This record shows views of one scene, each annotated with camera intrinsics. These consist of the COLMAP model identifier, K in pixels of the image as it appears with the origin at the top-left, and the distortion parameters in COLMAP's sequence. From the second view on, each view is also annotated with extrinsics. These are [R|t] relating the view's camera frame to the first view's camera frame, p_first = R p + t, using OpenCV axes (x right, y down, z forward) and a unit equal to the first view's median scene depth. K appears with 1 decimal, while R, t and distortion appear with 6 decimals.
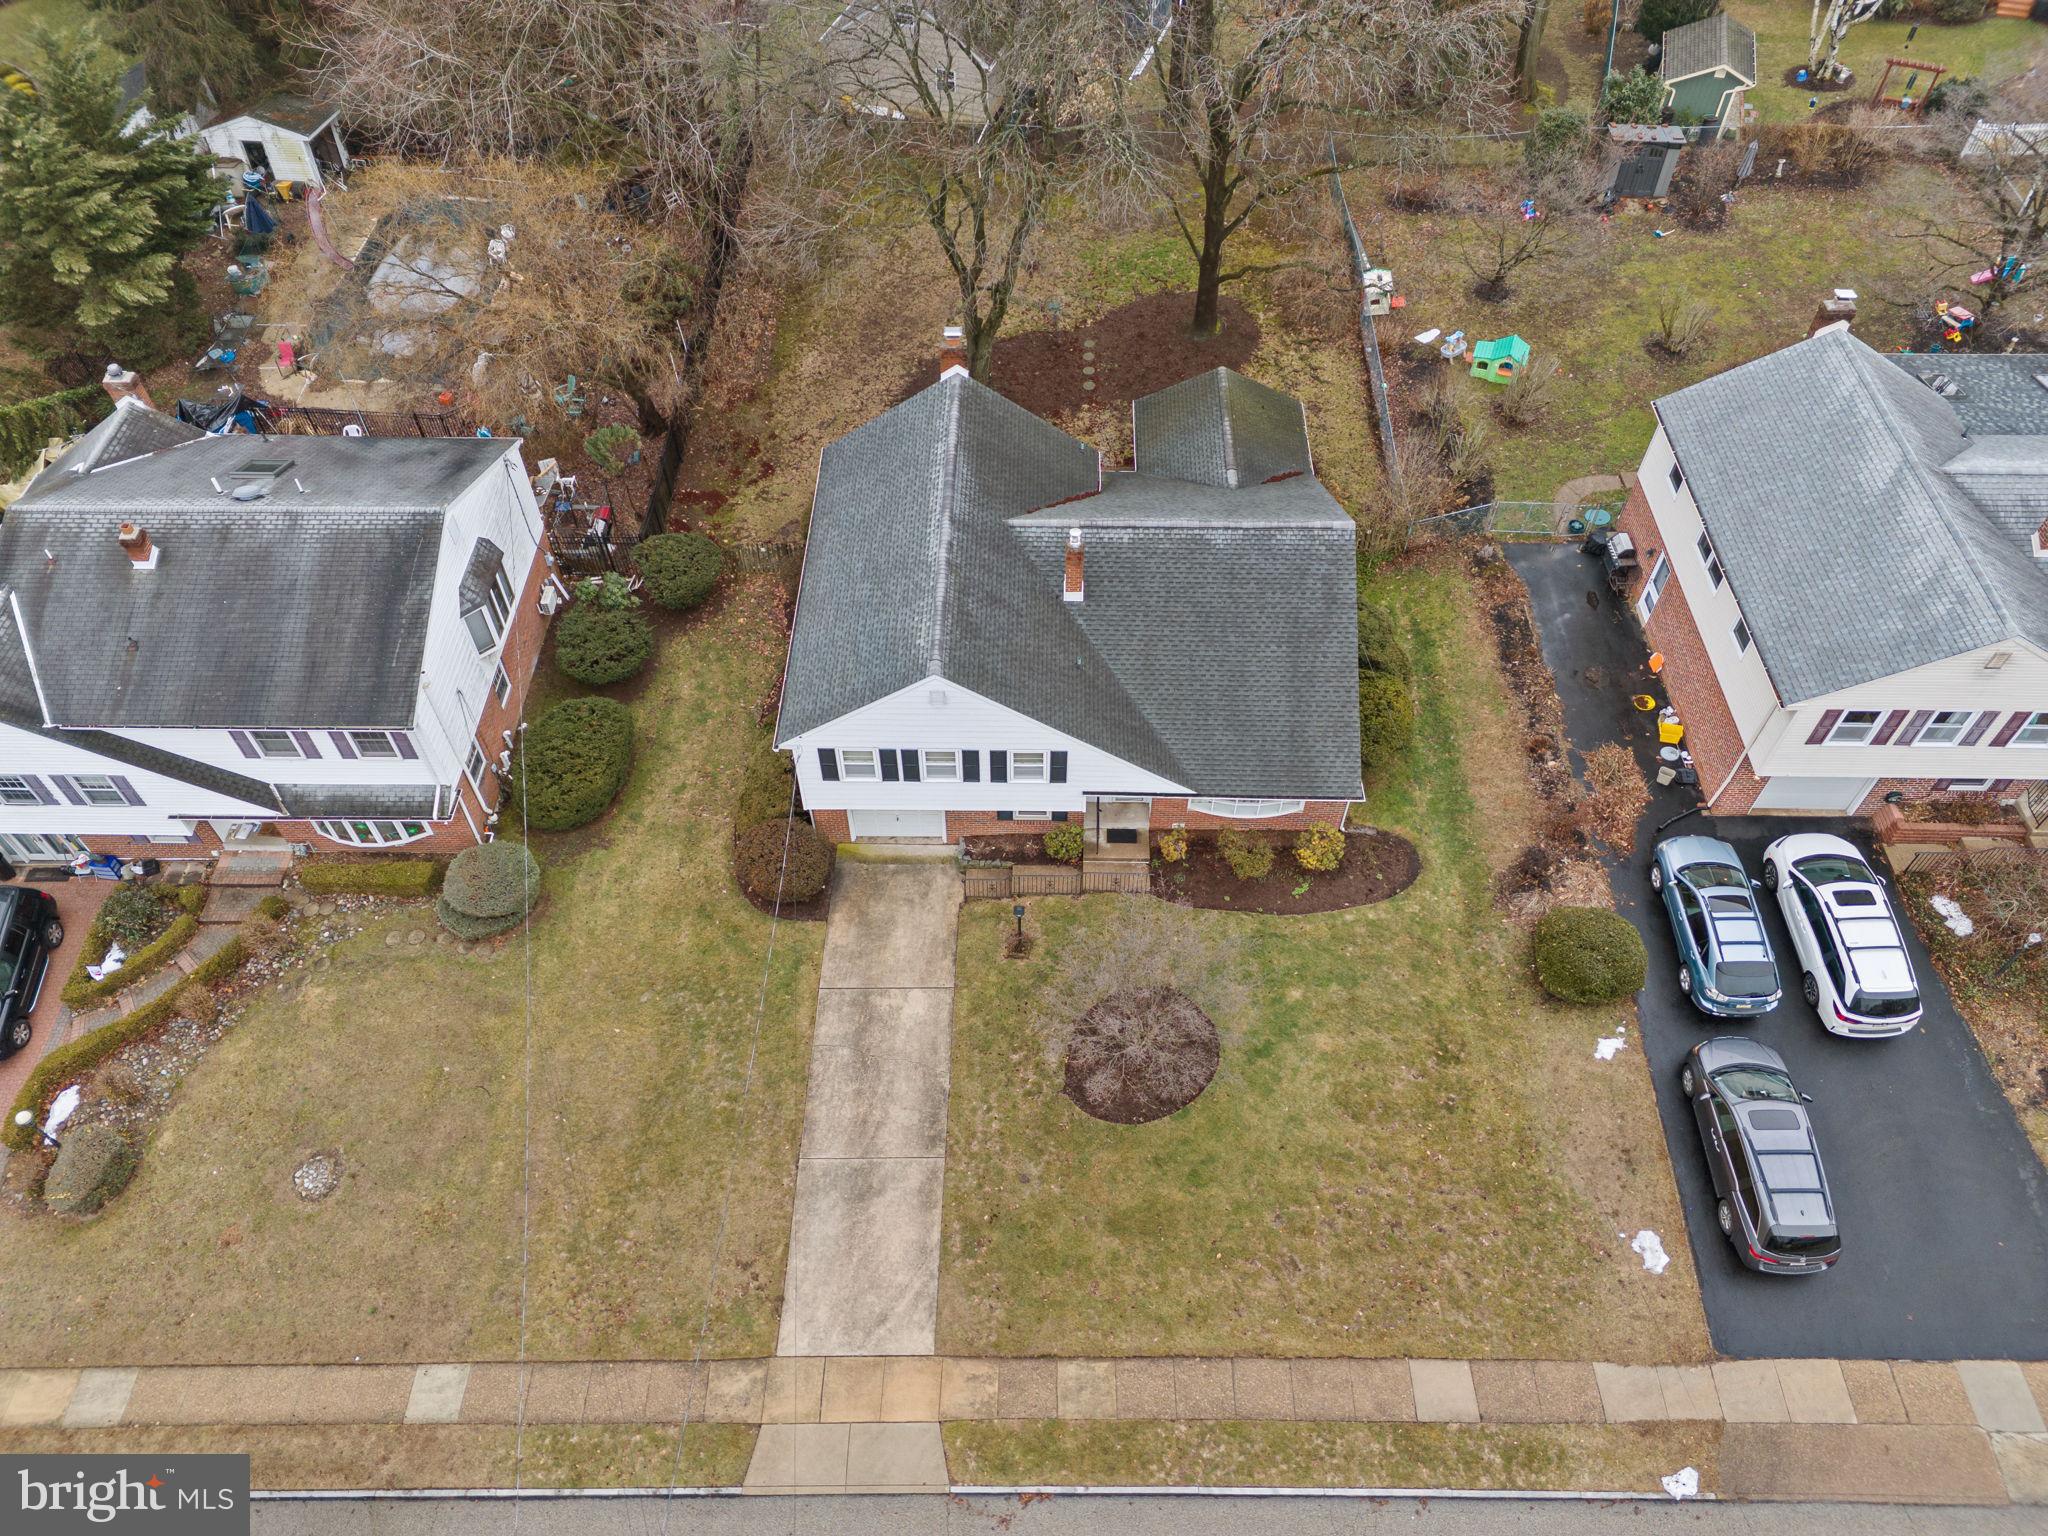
lens RADIAL K [[1444.3, 0, 1026.2], [0, 1444.3, 776.6], [0, 0, 1]] dist [0.056670, -0.039724]
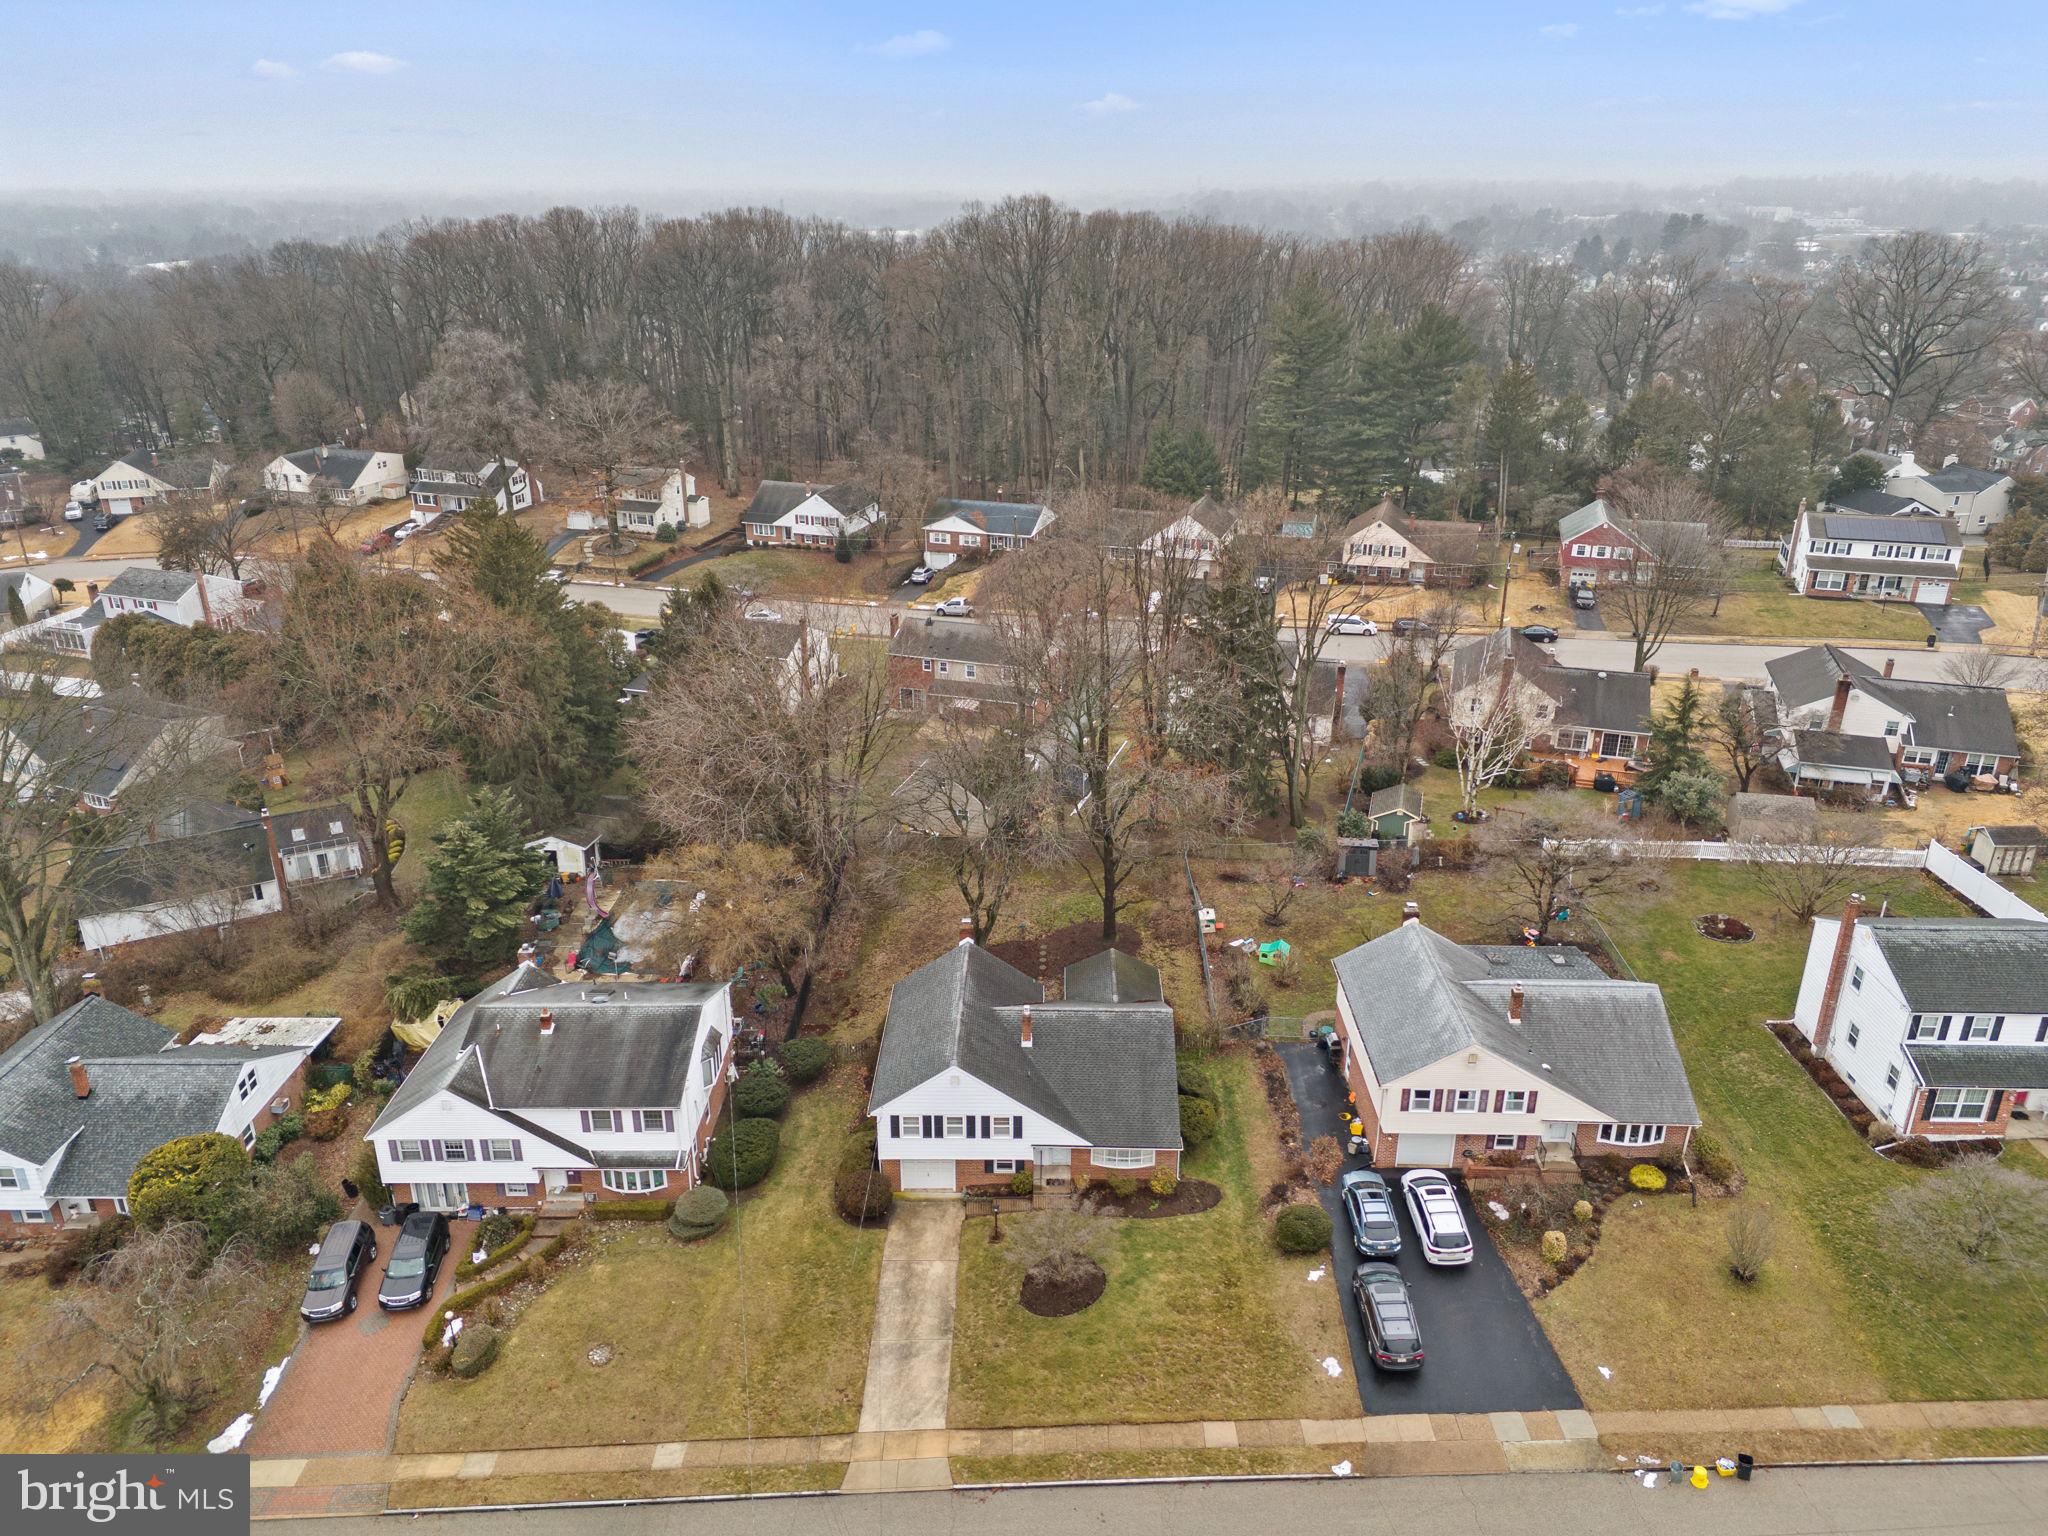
lens RADIAL K [[1444.3, 0, 1021.9], [0, 1444.3, 768.0], [0, 0, 1]] dist [0.056670, -0.039724]
pose [[0.999995, 0.000397, -0.003169, 0.032386], [-0.001854, 0.880038, -0.474900, 0.460055], [0.002600, 0.474904, 0.880034, -0.854131]]
